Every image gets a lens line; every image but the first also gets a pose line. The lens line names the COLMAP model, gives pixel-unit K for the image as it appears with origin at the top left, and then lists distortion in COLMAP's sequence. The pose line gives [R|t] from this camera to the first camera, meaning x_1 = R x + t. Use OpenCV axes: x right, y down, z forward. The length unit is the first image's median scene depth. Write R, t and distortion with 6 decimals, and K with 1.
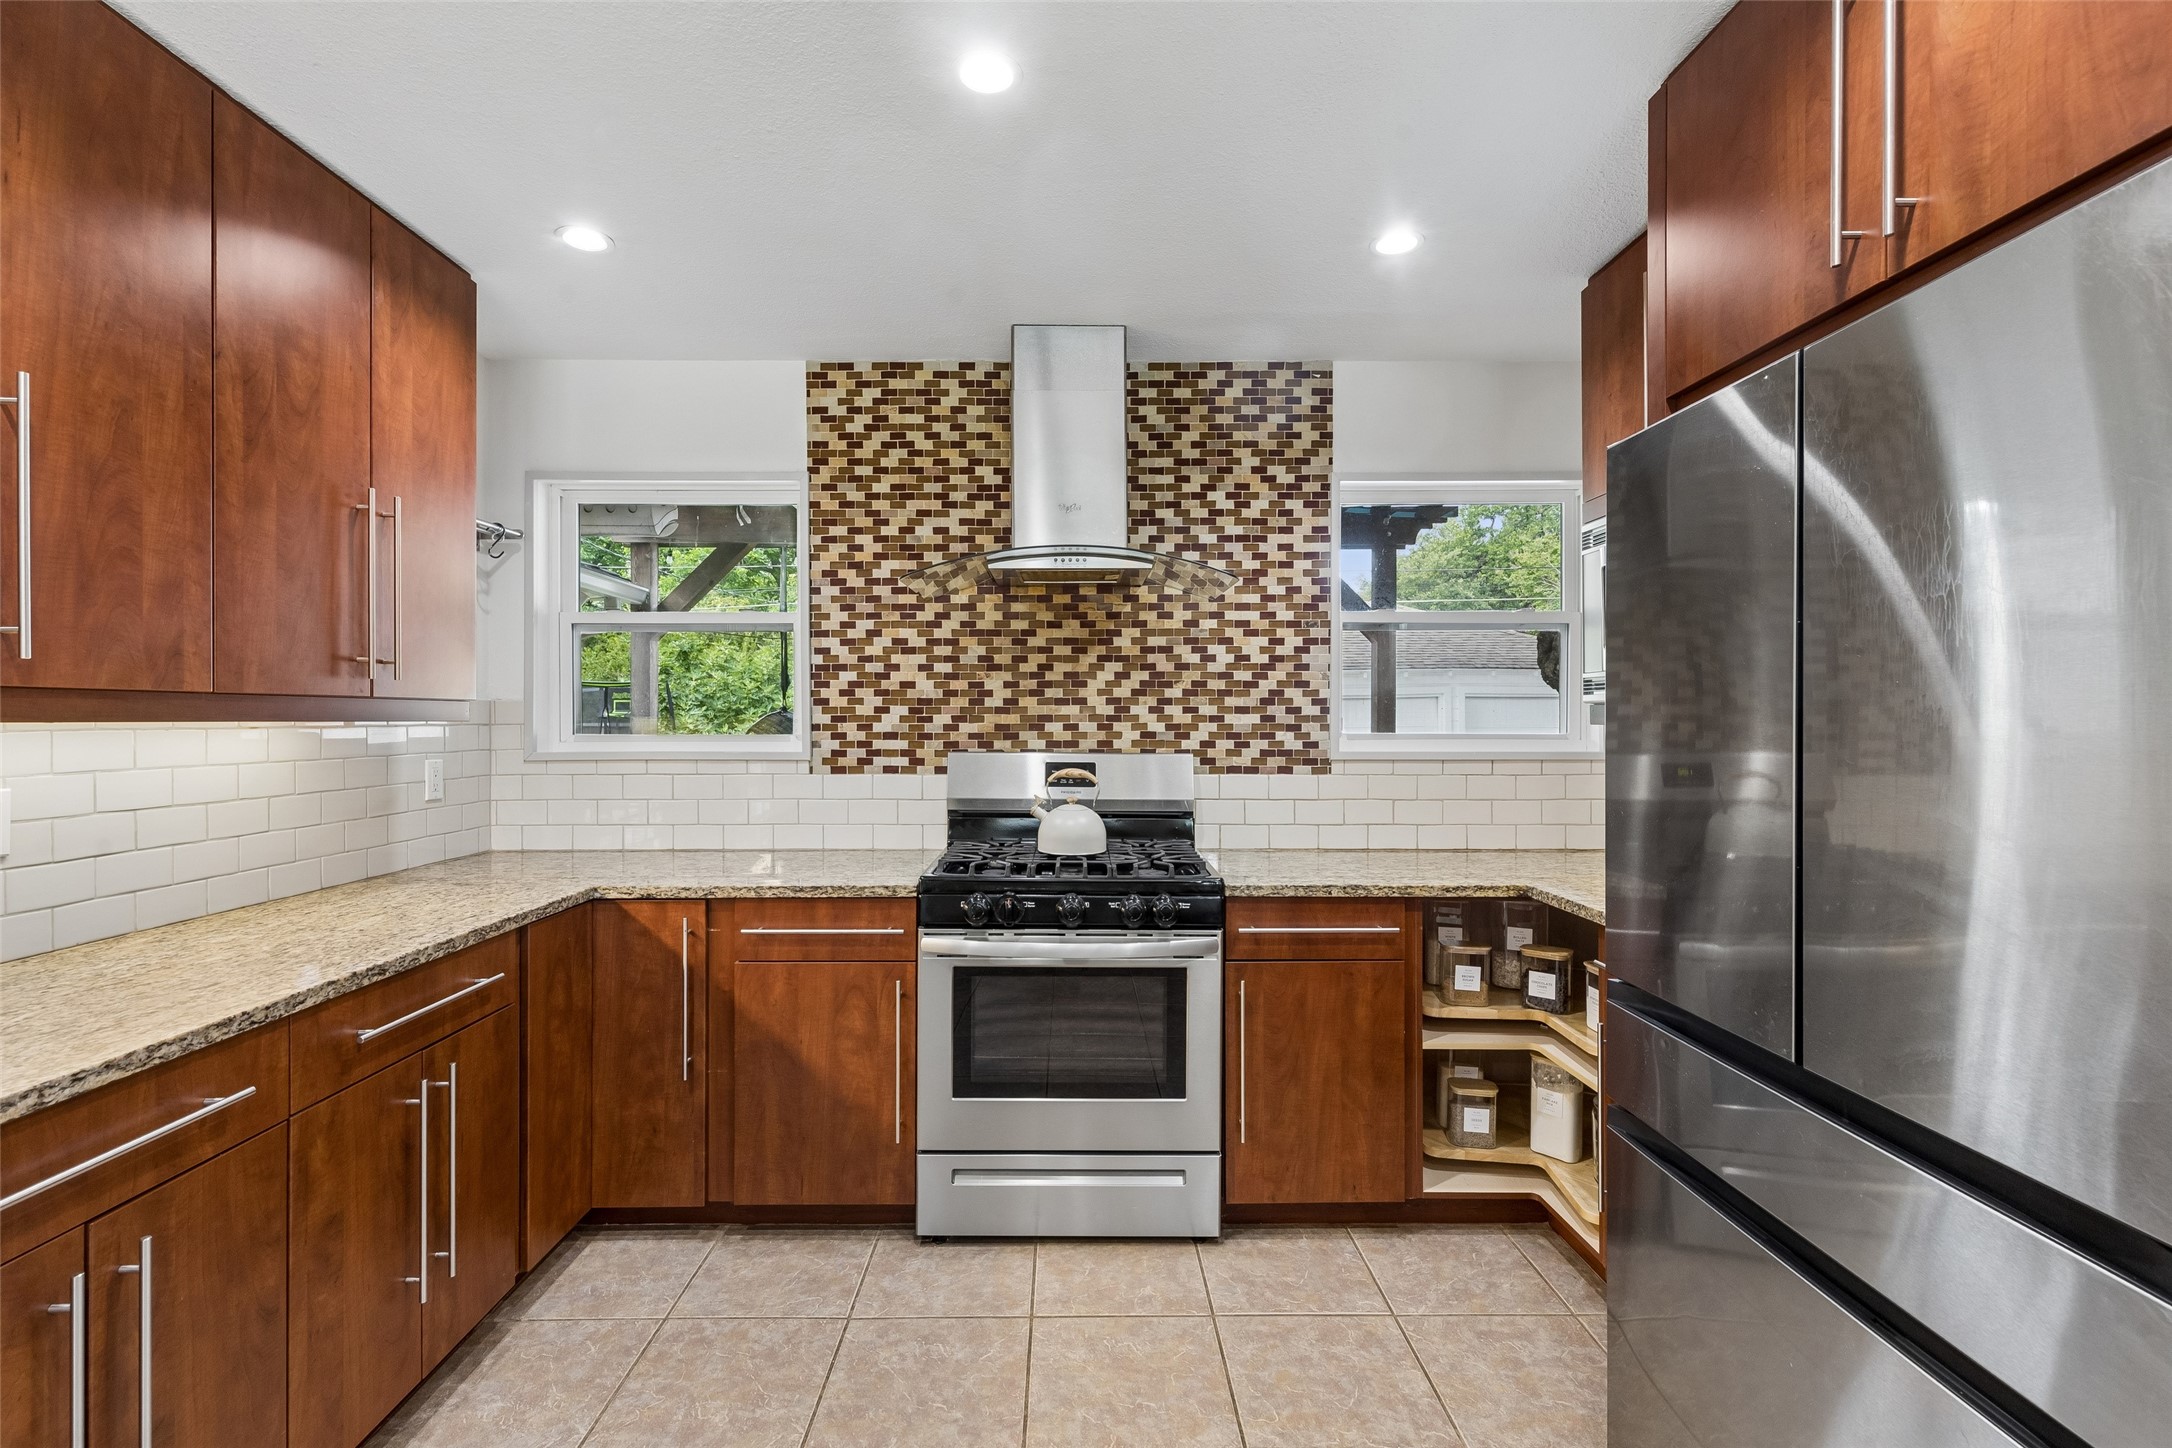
lens RADIAL K [[985.7, 0, 1061.6], [0, 985.7, 721.0], [0, 0, 1]] dist [0.007614, -0.001577]
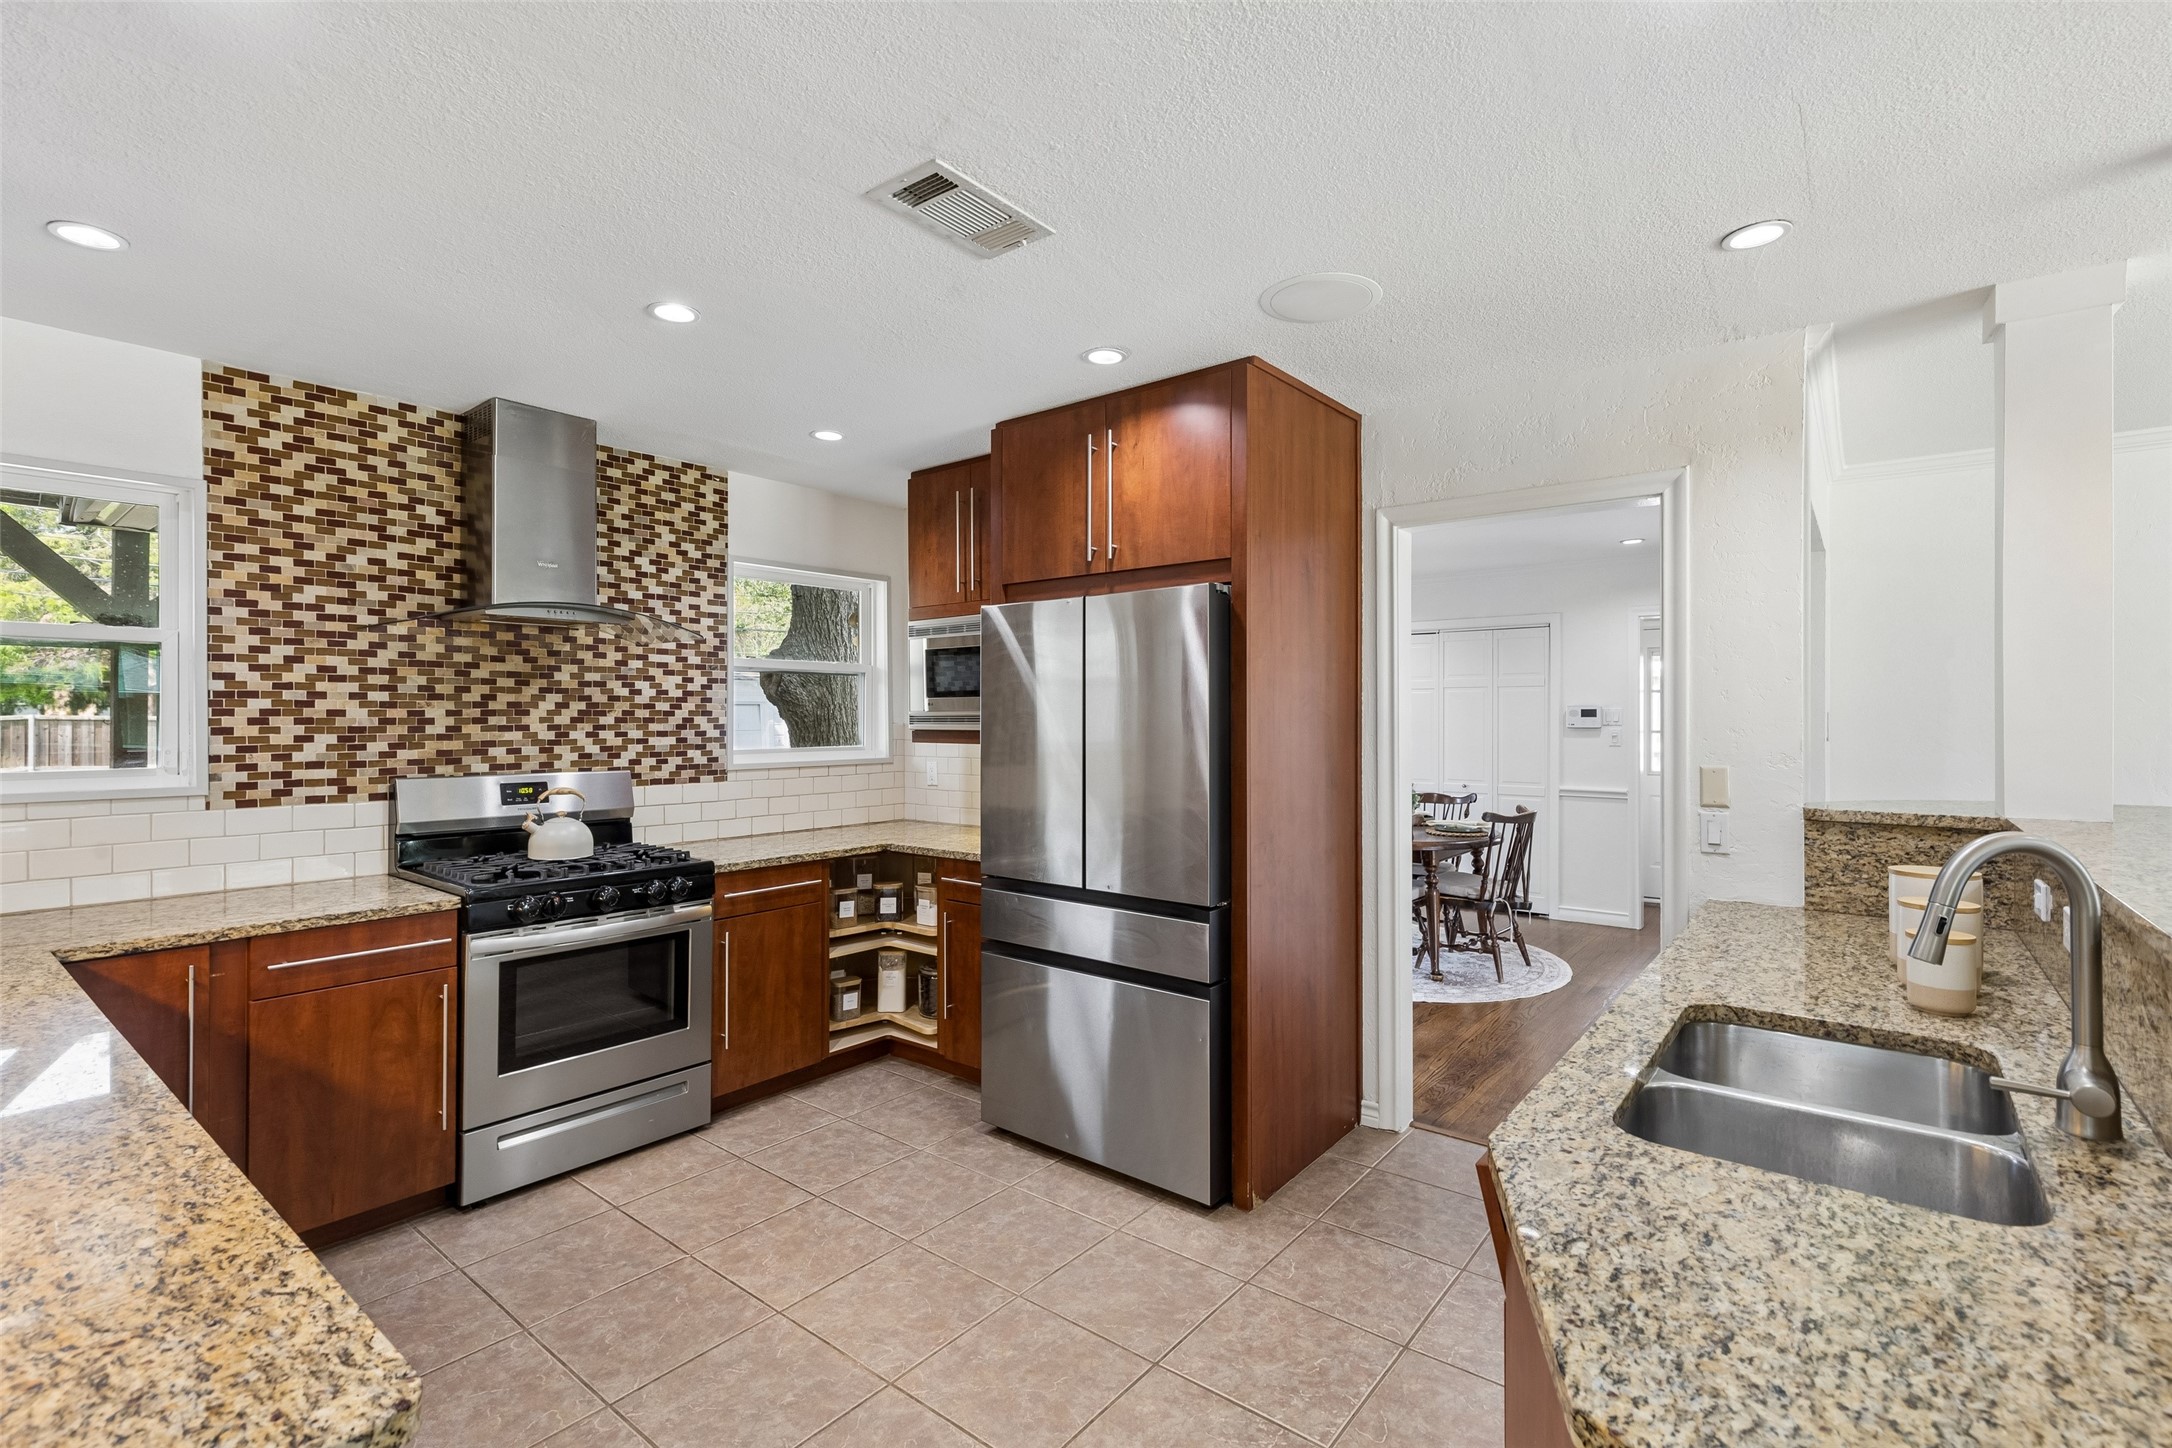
lens RADIAL K [[985.7, 0, 1100.8], [0, 985.7, 716.0], [0, 0, 1]] dist [0.007614, -0.001577]
pose [[0.622801, 0.000793, 0.782380, -0.457089], [0.004455, 0.999980, -0.004560, -0.025772], [-0.782368, 0.006325, 0.622785, -0.222097]]
